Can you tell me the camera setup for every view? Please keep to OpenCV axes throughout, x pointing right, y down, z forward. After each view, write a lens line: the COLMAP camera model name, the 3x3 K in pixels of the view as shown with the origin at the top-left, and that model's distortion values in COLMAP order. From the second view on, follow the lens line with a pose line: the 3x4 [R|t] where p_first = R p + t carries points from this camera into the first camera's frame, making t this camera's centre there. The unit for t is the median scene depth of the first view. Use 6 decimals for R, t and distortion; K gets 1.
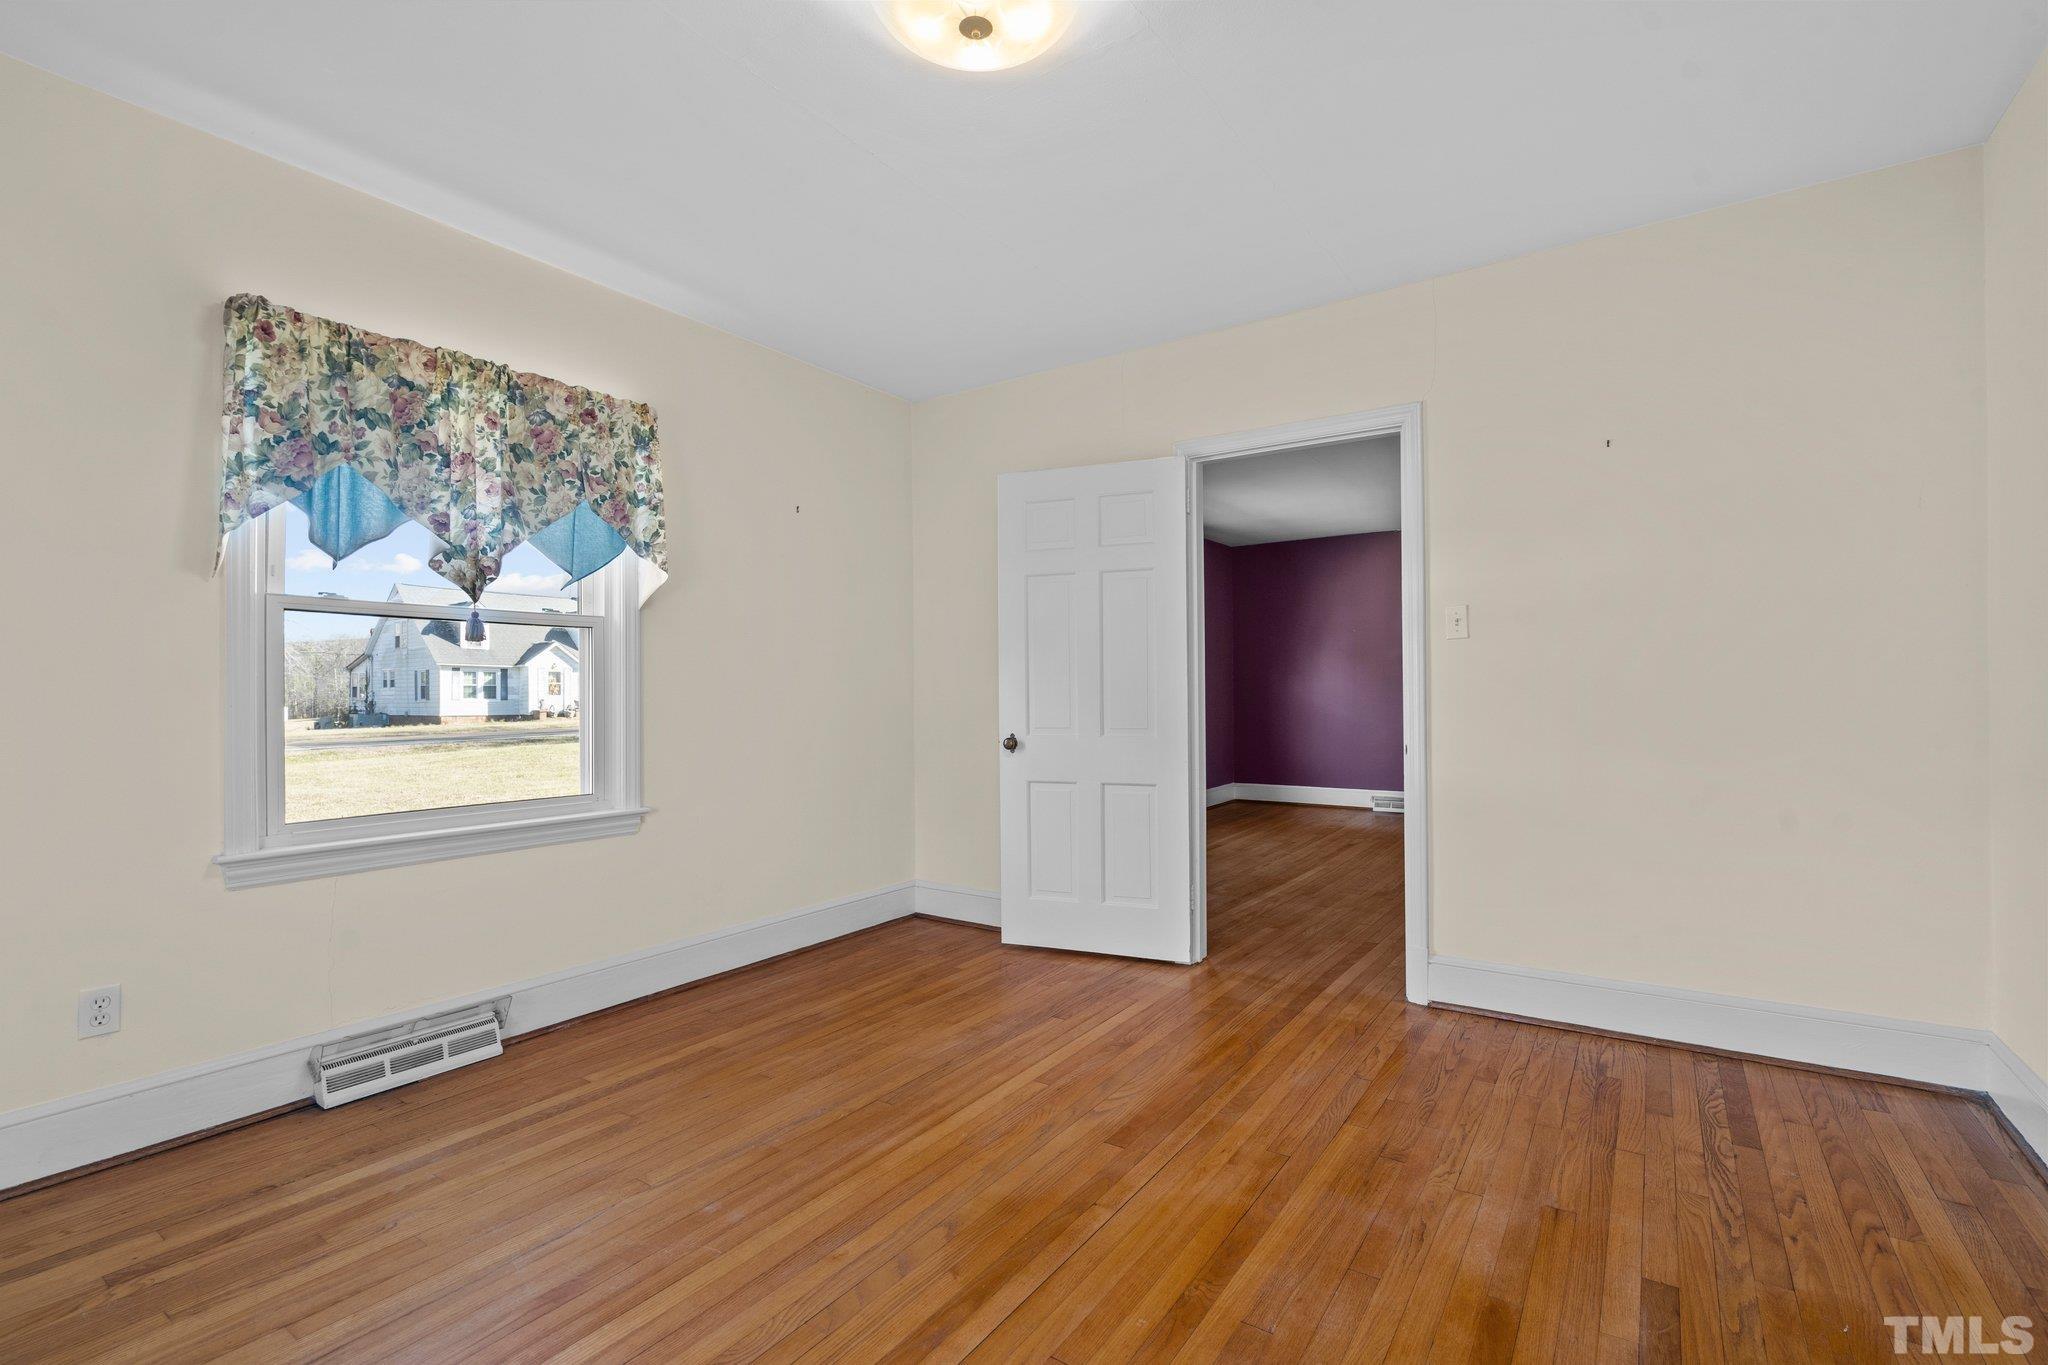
lens RADIAL K [[927.4, 0, 1027.4], [0, 927.4, 686.5], [0, 0, 1]] dist [-0.003204, 0.000129]
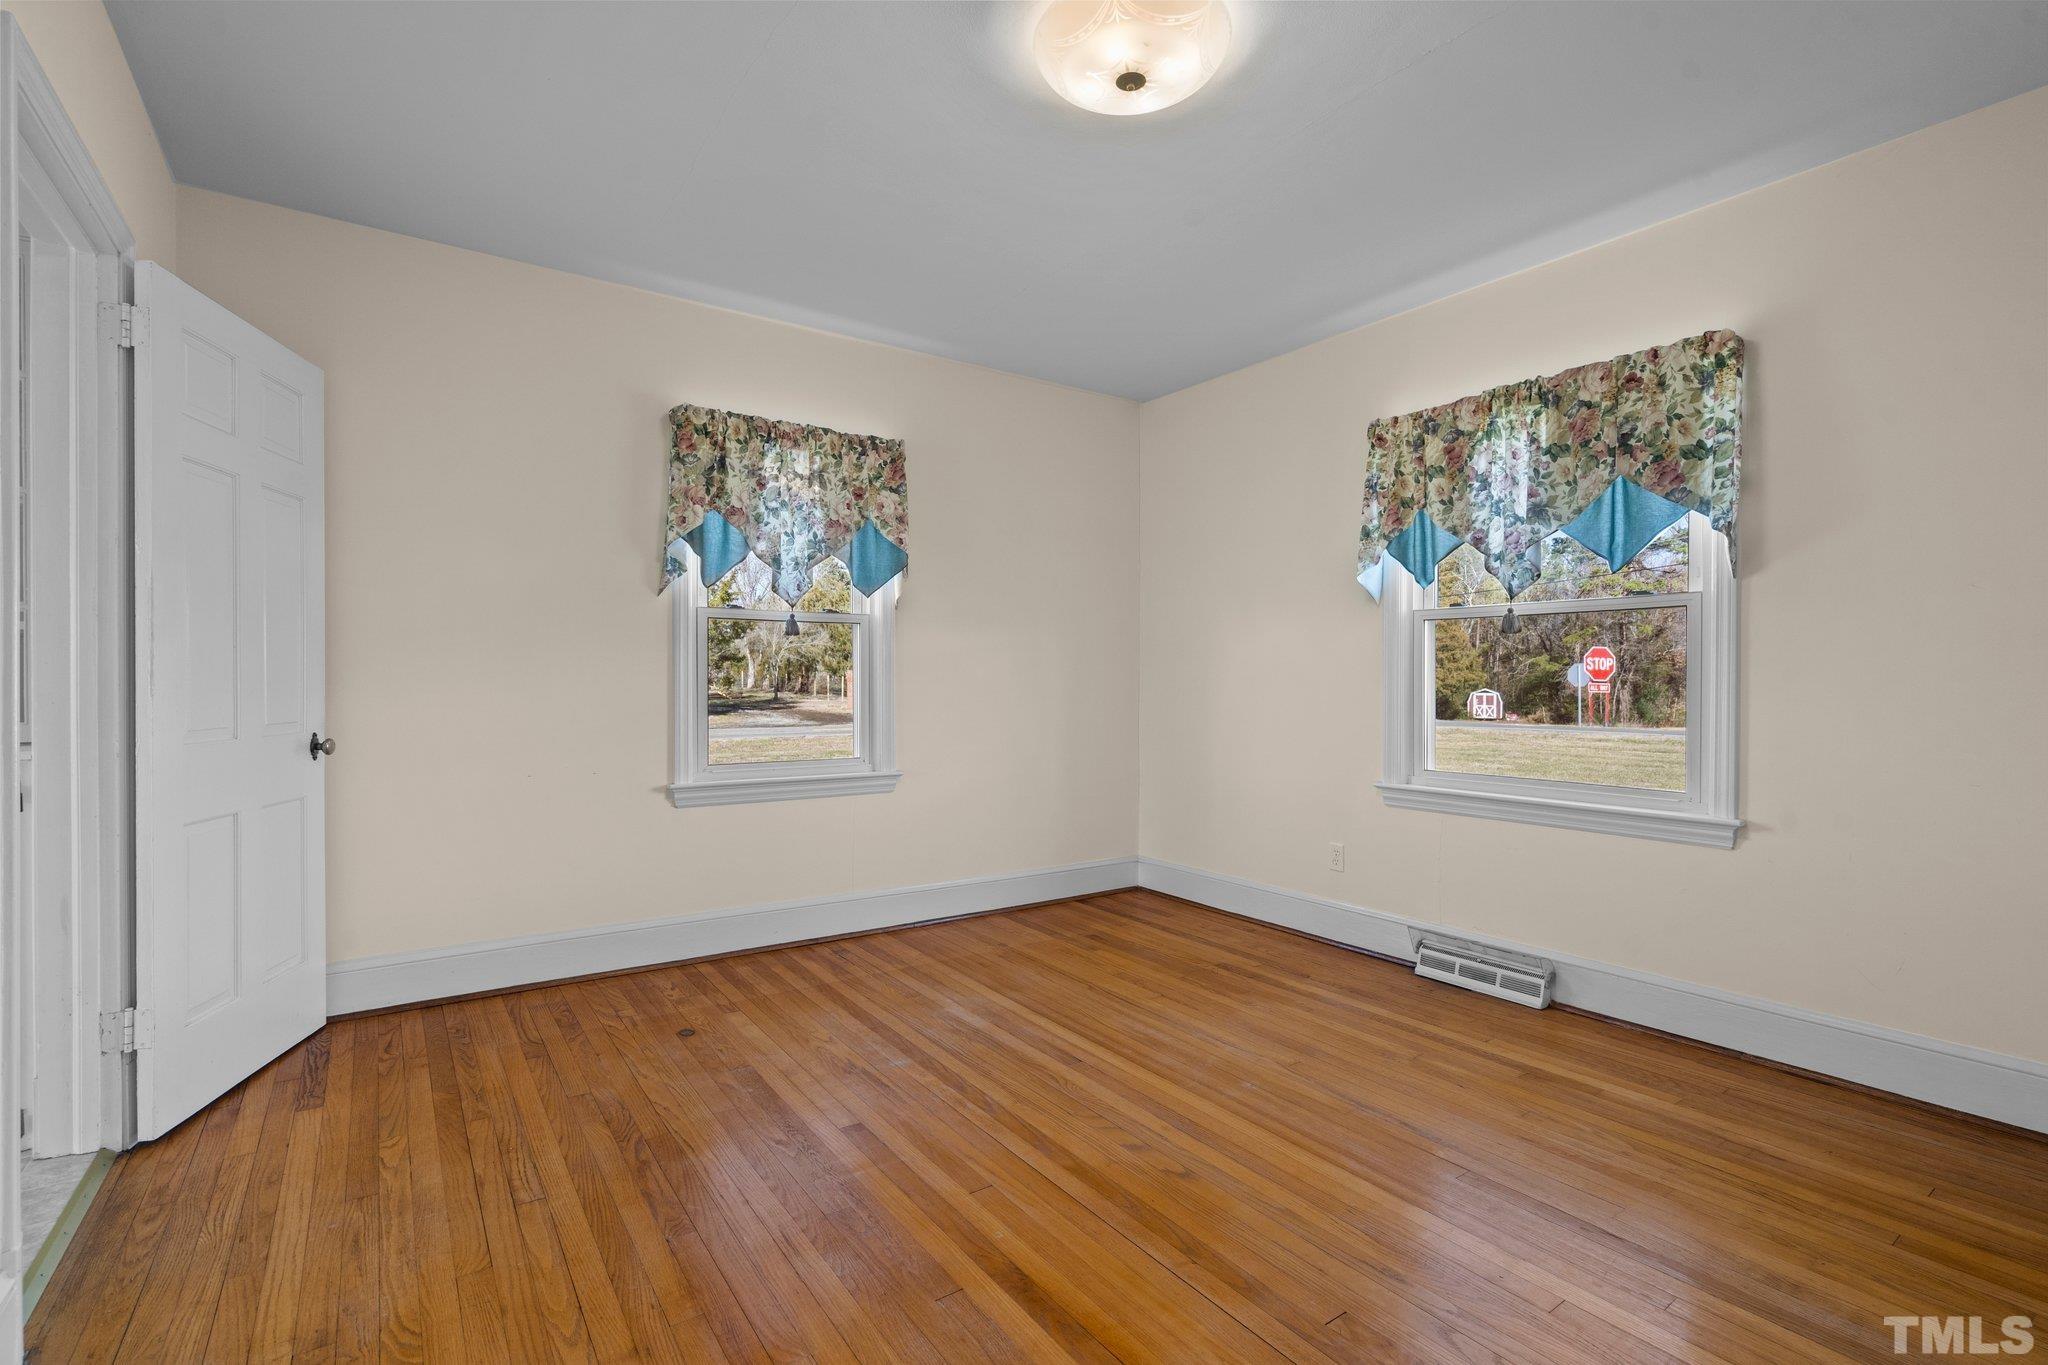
lens RADIAL K [[931.9, 0, 1022.8], [0, 931.9, 682.7], [0, 0, 1]] dist [-0.001965, -0.000024]
pose [[-0.360635, 0.007283, -0.932678, 0.714241], [0.006032, 0.999967, 0.005476, 0.002009], [0.932687, -0.003651, -0.360667, 0.877647]]
